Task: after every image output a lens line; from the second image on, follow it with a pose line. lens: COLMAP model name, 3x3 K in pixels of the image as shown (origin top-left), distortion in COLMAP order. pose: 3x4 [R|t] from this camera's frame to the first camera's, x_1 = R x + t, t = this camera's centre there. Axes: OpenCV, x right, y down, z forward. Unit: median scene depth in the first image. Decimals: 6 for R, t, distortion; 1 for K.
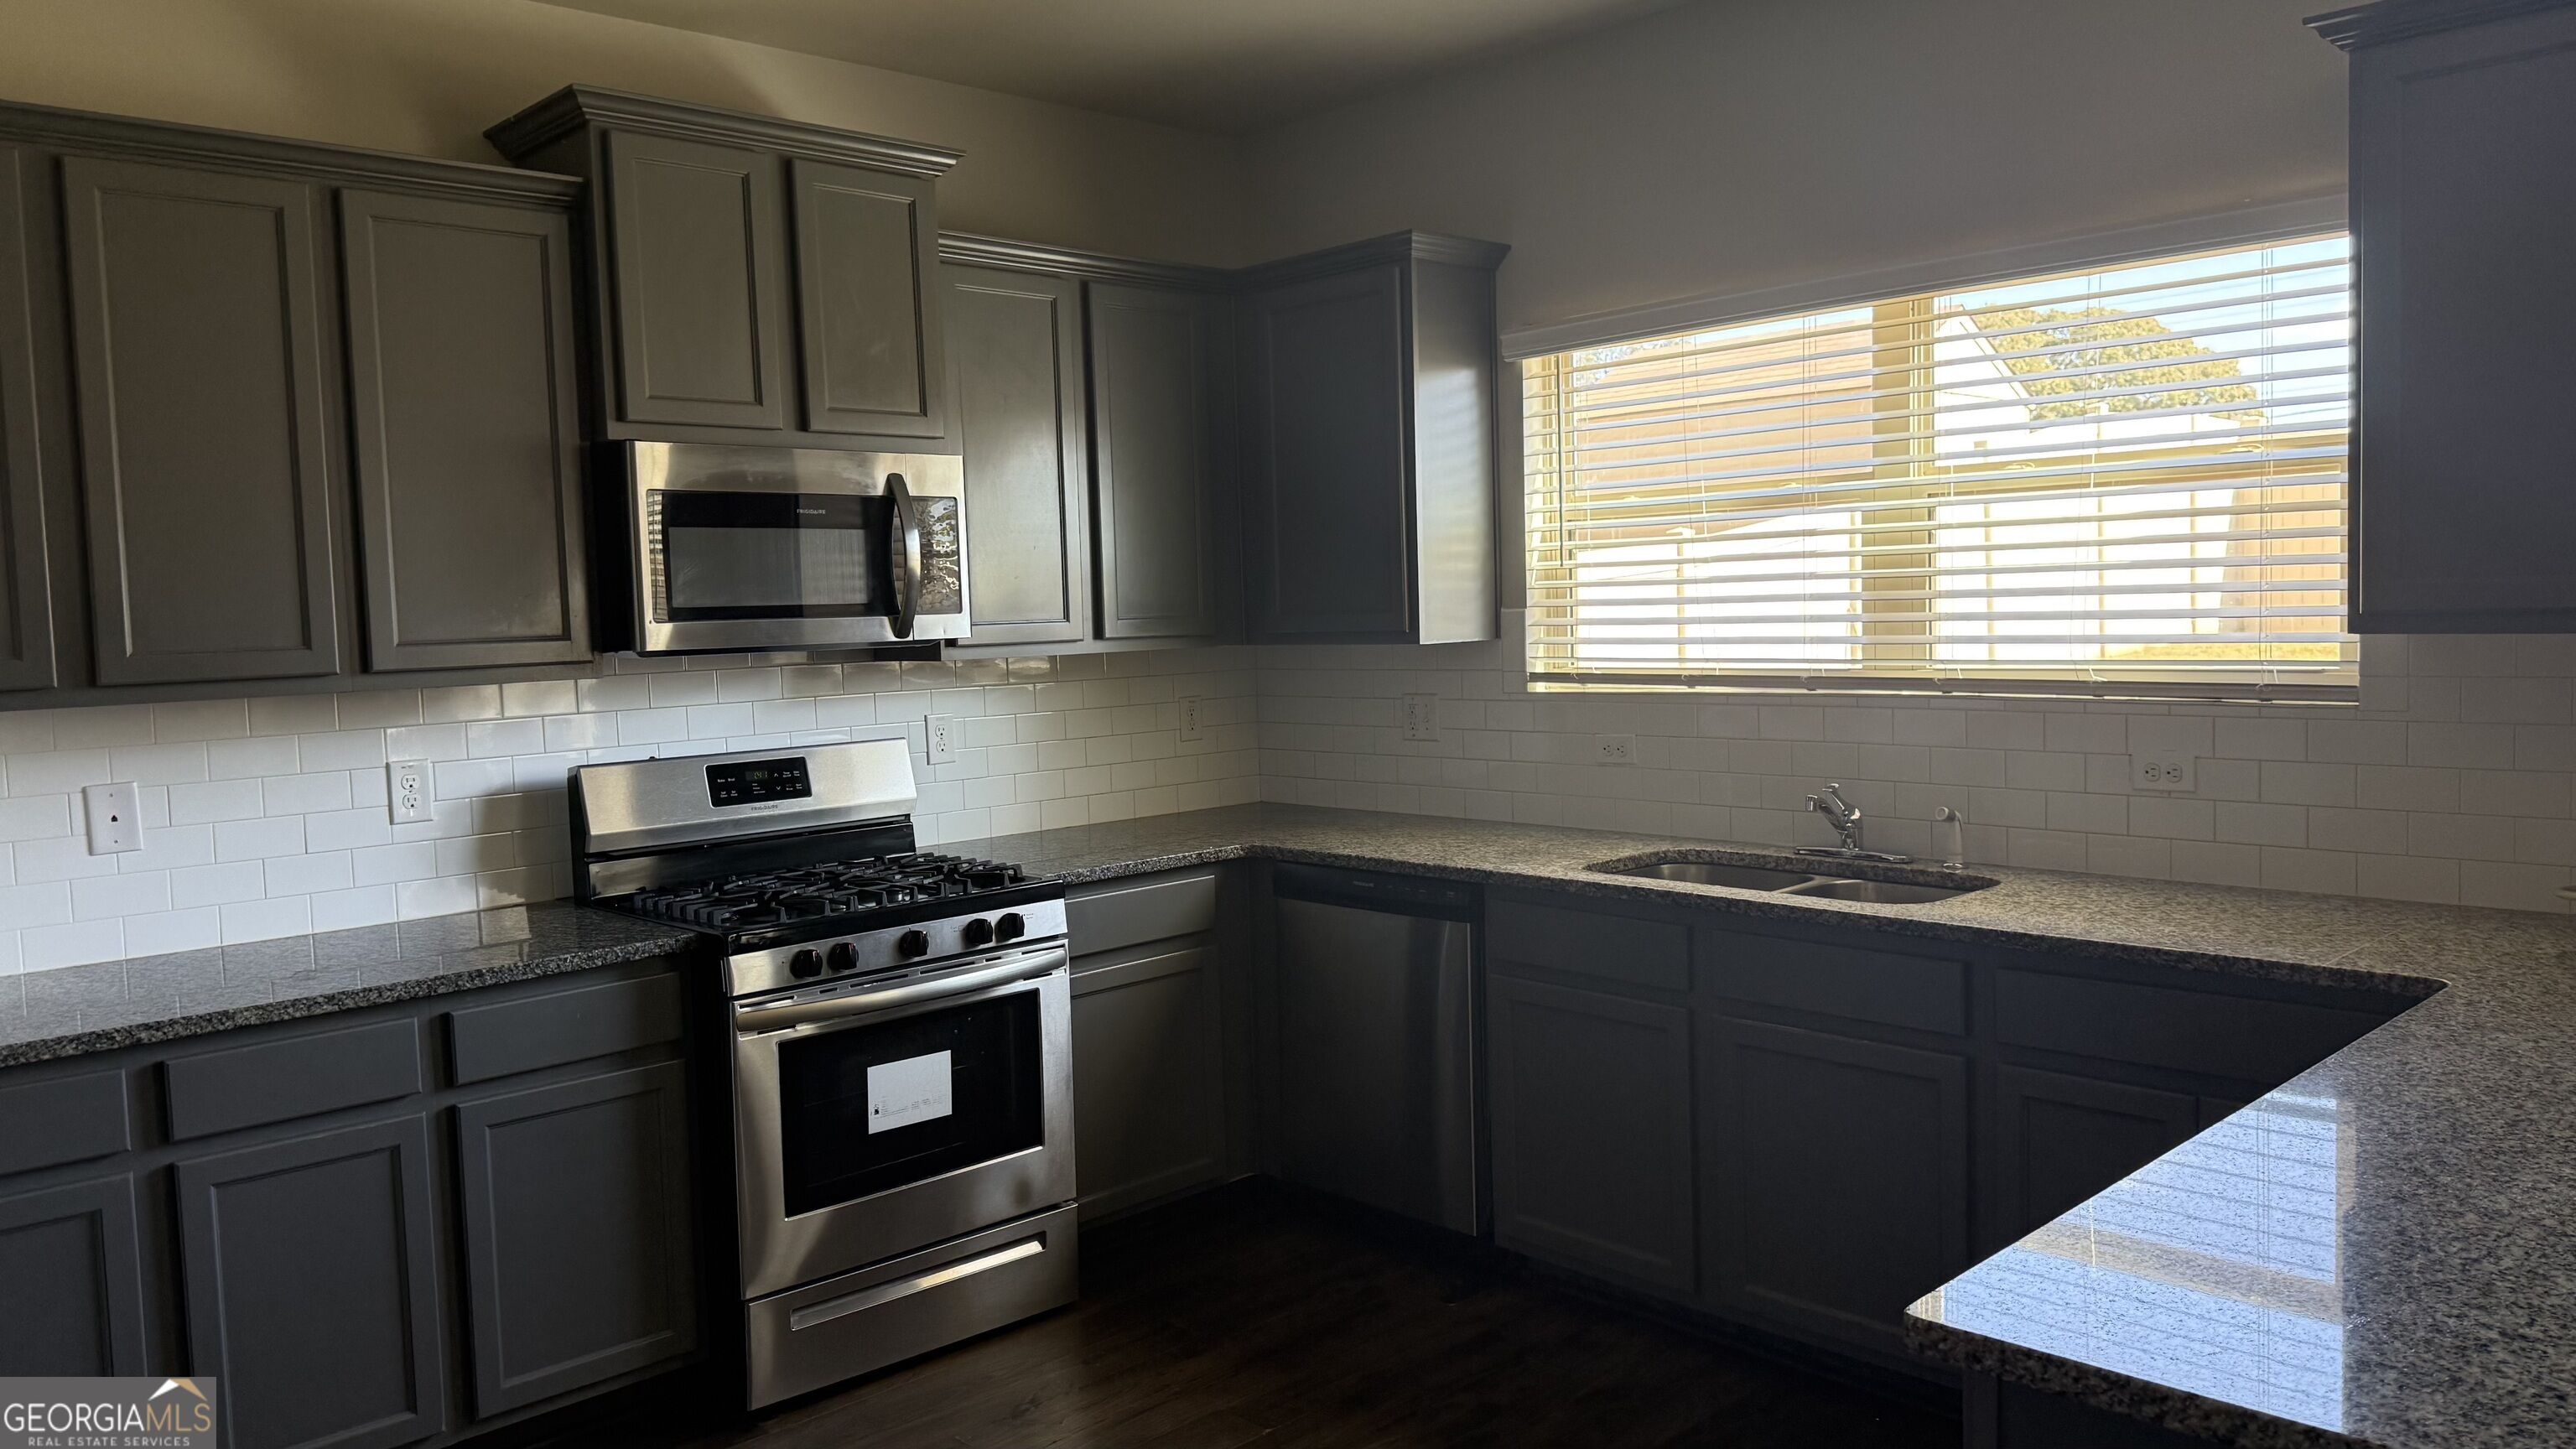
lens RADIAL K [[1780.9, 0, 1288.5], [0, 1780.9, 690.4], [0, 0, 1]] dist [0.034055, -0.044587]
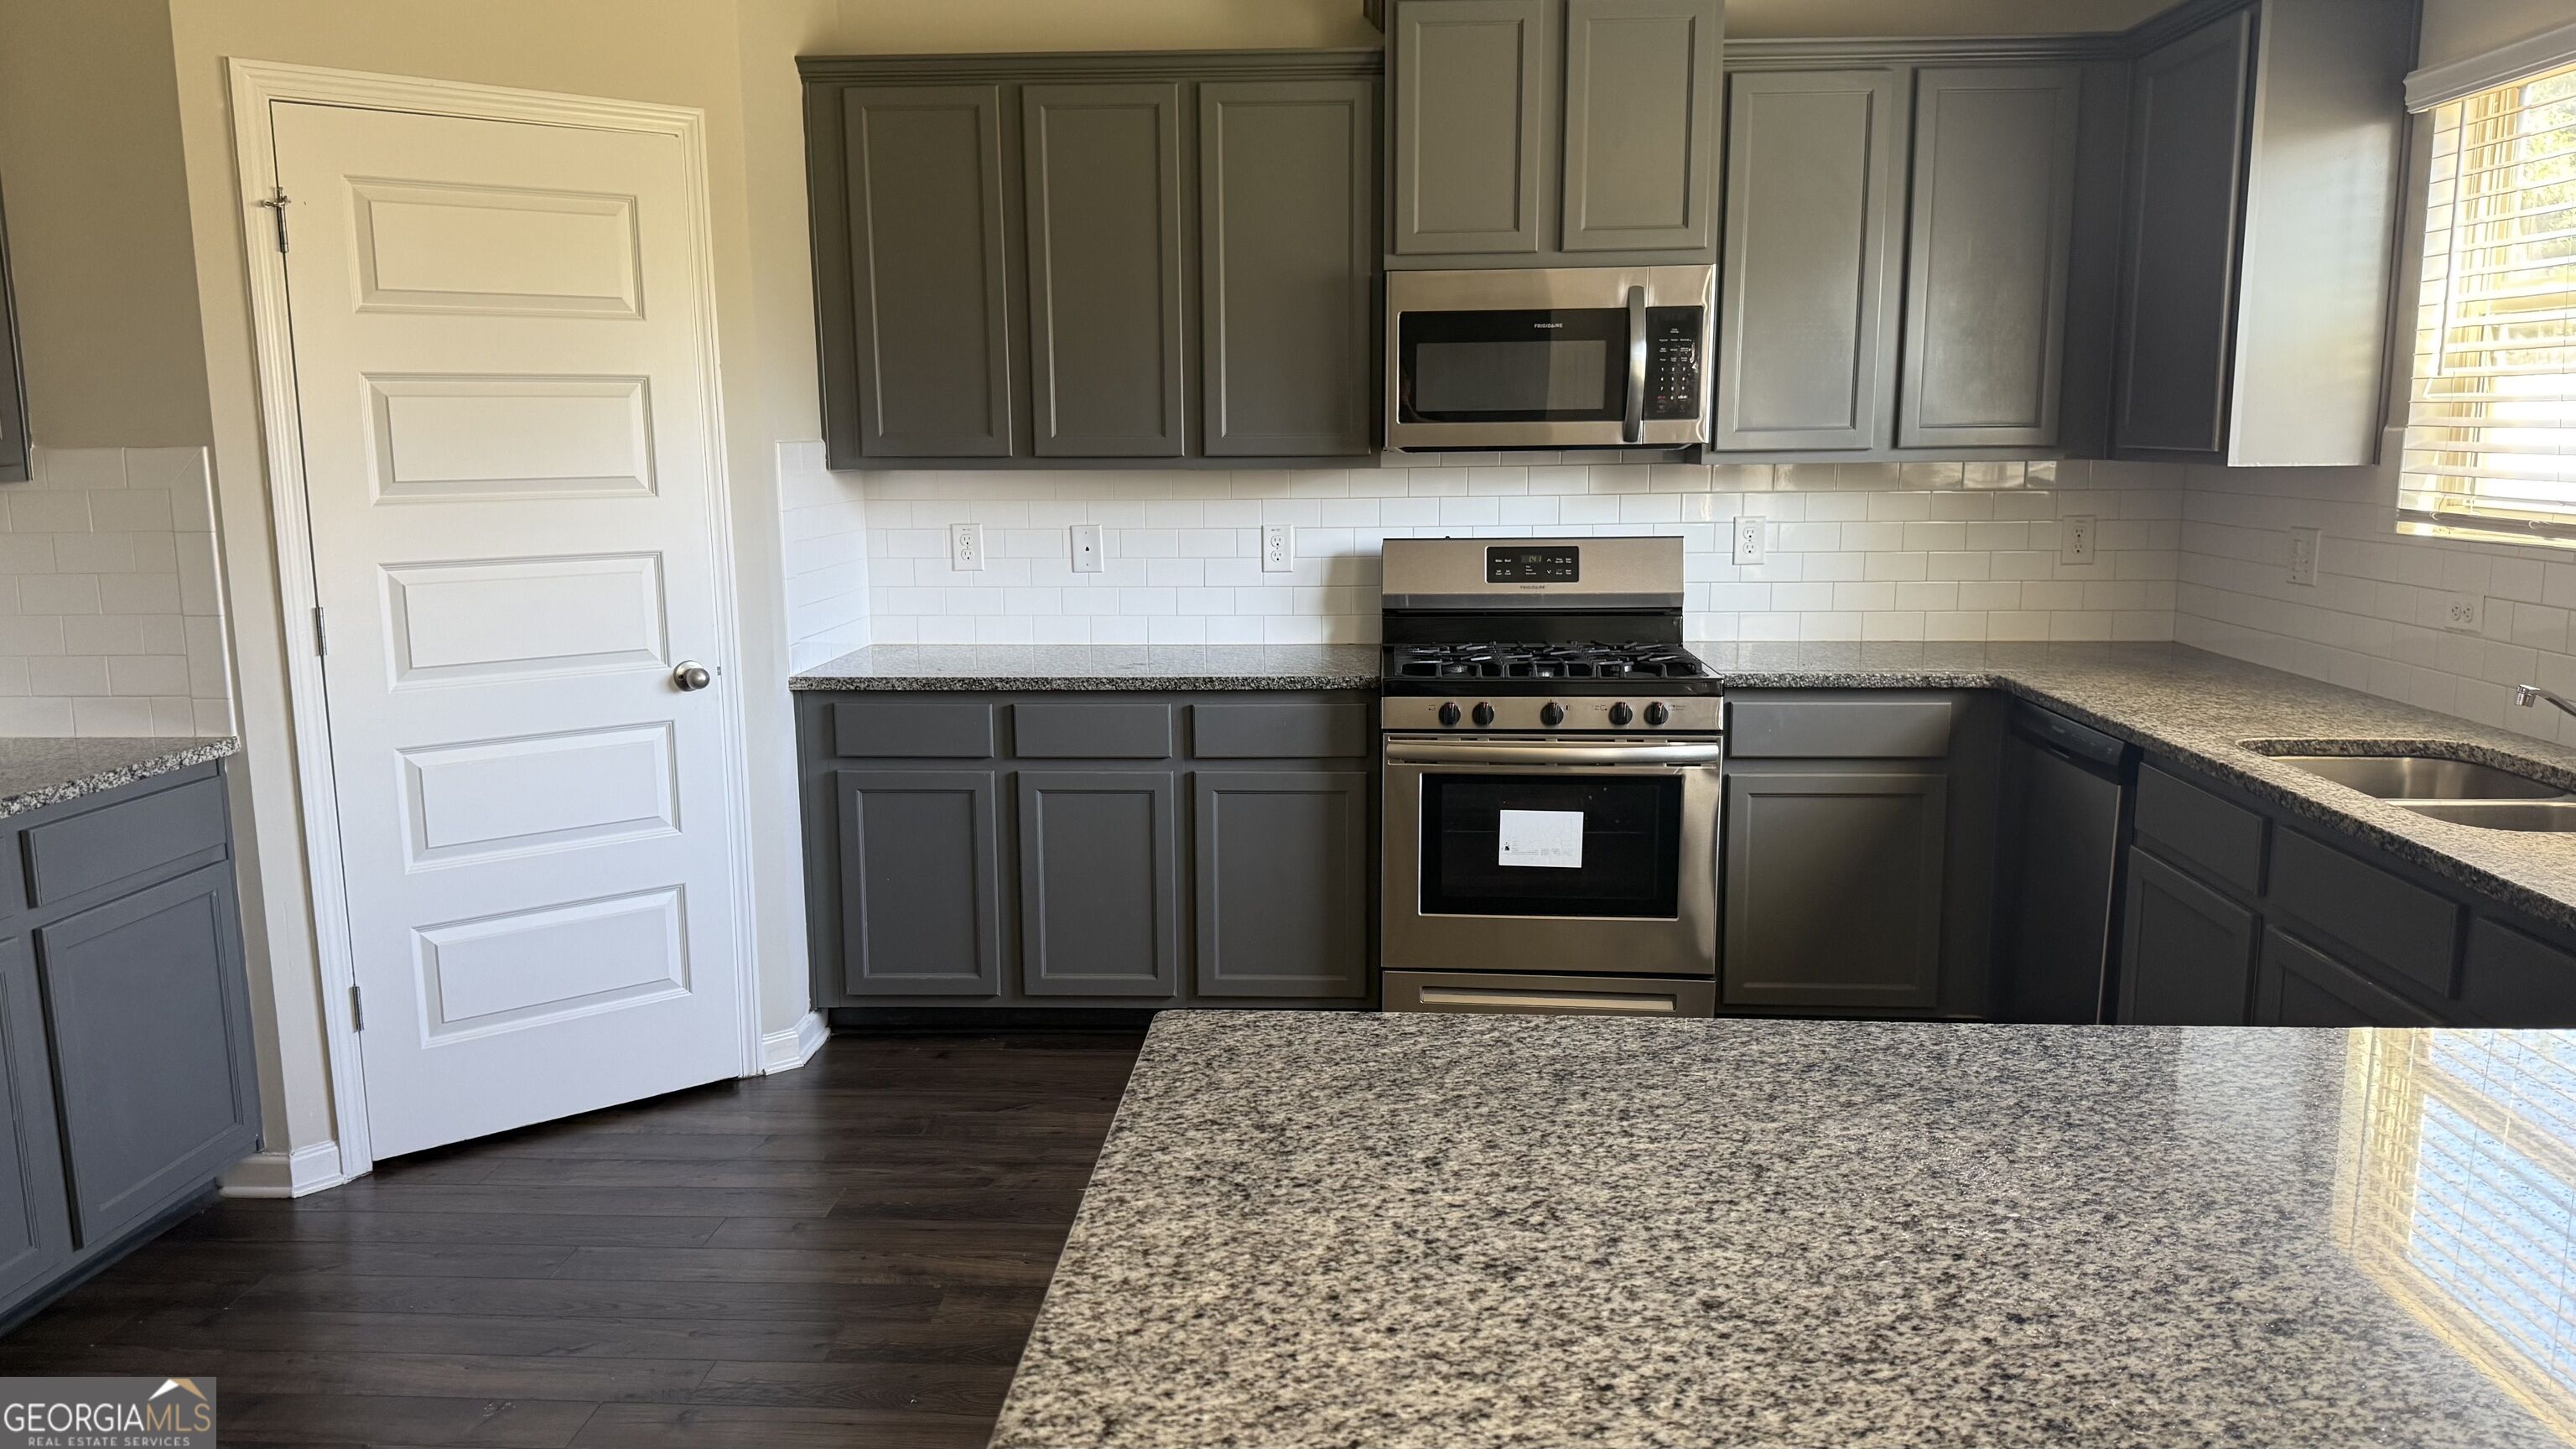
lens RADIAL K [[1787.9, 0, 1296.7], [0, 1787.9, 725.6], [0, 0, 1]] dist [0.085361, -0.130240]
pose [[0.687851, 0.143261, -0.711574, 0.466211], [-0.051946, 0.987531, 0.148605, -0.011068], [0.723991, -0.065254, 0.686716, 0.091332]]
